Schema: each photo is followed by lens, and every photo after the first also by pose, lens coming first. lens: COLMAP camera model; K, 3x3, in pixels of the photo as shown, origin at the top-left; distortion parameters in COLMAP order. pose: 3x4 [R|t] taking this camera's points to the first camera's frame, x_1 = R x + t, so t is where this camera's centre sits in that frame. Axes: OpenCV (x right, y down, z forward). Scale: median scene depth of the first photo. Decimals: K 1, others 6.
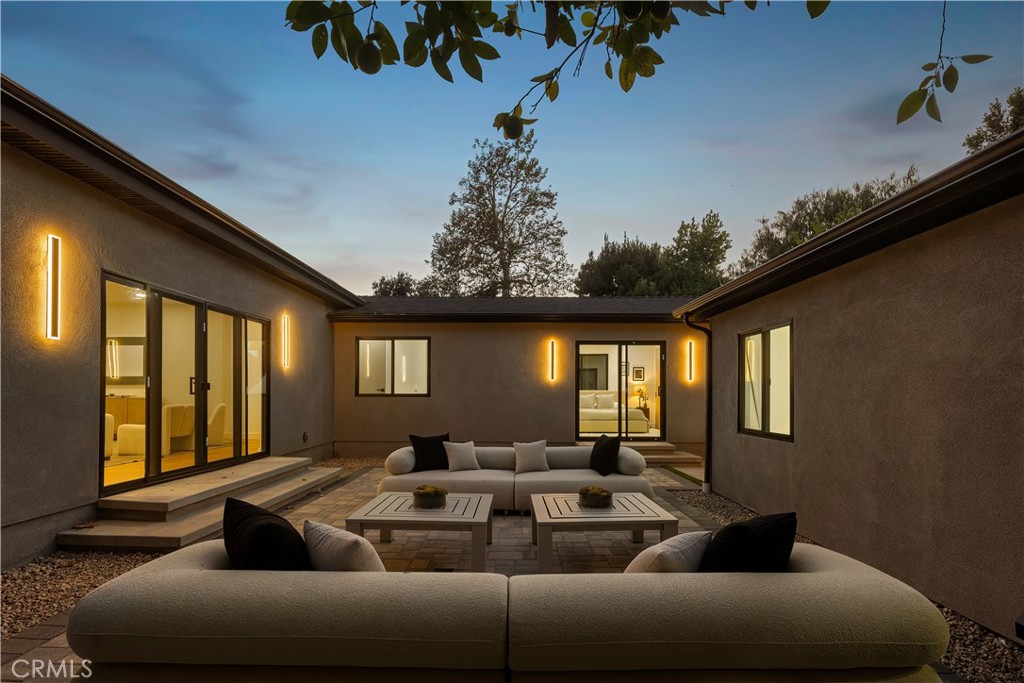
lens RADIAL K [[497.5, 0, 509.8], [0, 497.5, 393.7], [0, 0, 1]] dist [0.001047, -0.000434]
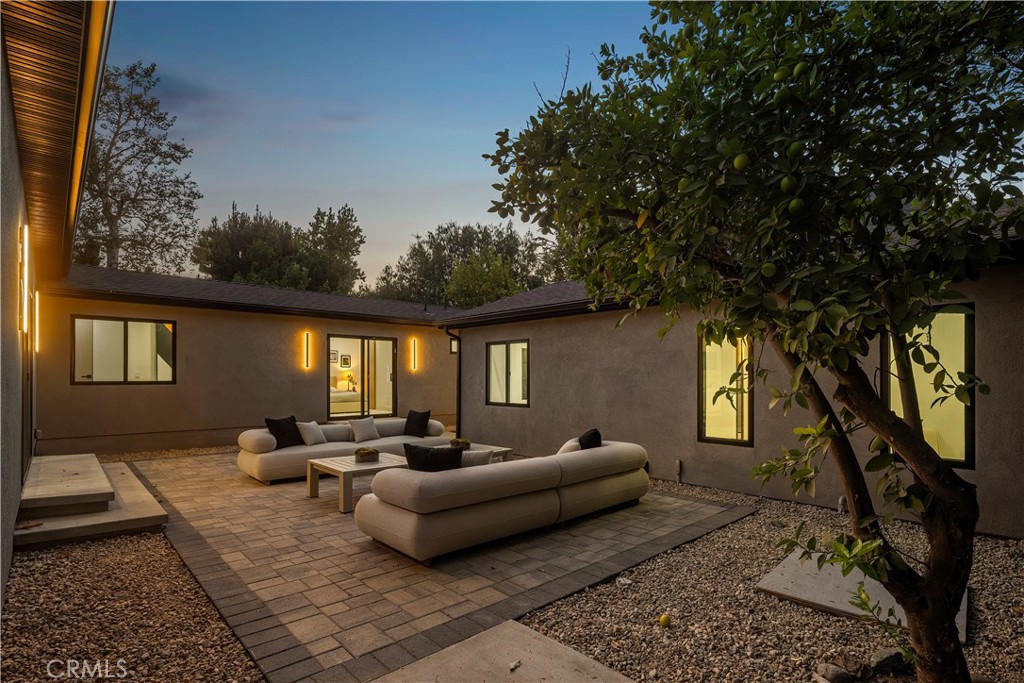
lens RADIAL K [[508.2, 0, 511.8], [0, 508.2, 375.3], [0, 0, 1]] dist [0.000288, -0.000294]
pose [[0.730171, -0.000545, 0.683264, -0.185069], [0.001319, 0.999999, -0.000612, -0.004745], [-0.683263, 0.001348, 0.730171, -0.076925]]
